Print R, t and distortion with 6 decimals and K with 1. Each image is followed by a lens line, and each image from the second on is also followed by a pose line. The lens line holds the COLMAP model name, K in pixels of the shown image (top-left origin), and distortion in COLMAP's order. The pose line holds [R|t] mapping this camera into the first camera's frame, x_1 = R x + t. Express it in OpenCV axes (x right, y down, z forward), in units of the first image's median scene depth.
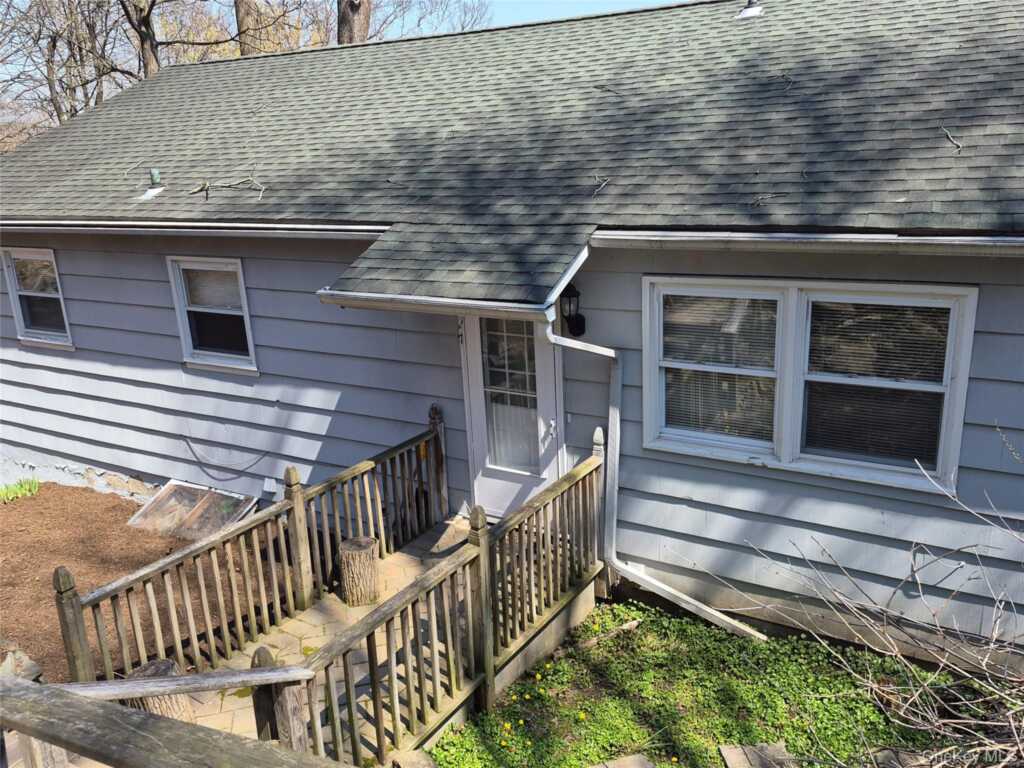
lens RADIAL K [[813.5, 0, 512.1], [0, 813.5, 383.3], [0, 0, 1]] dist [0.009788, -0.003255]
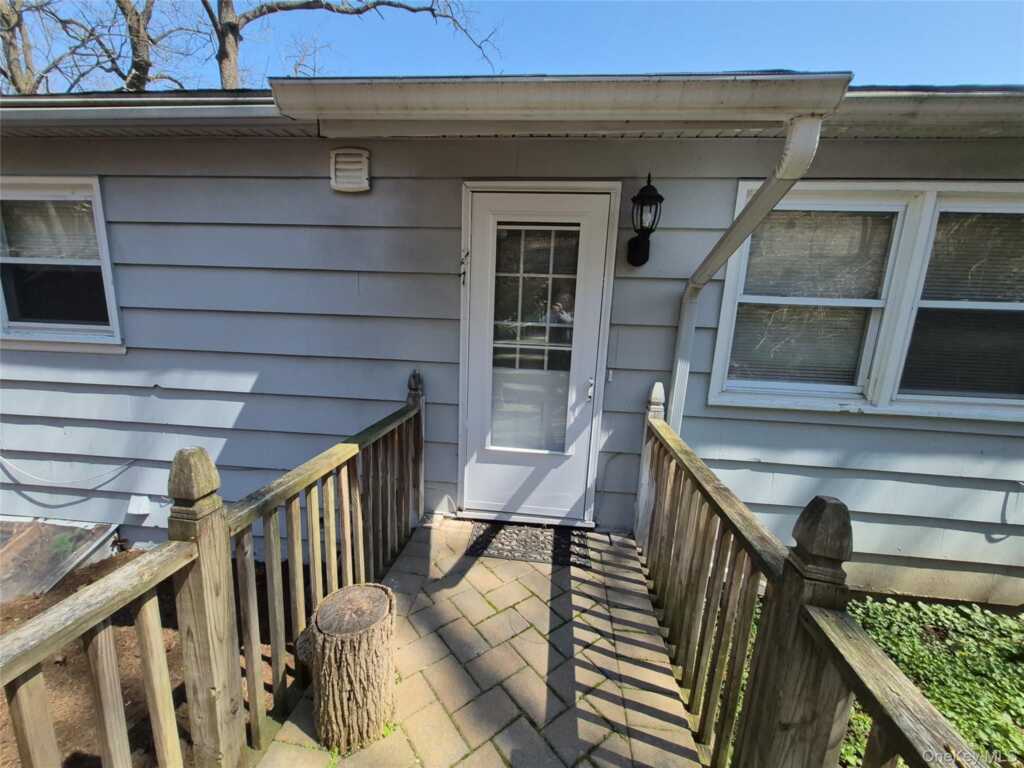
lens RADIAL K [[412.4, 0, 509.8], [0, 412.4, 380.4], [0, 0, 1]] dist [-0.011087, 0.000618]
pose [[0.907311, 0.000132, 0.420460, -0.176575], [0.044068, 0.994462, -0.095408, 0.074937], [-0.418144, 0.105094, 0.902281, 0.613712]]
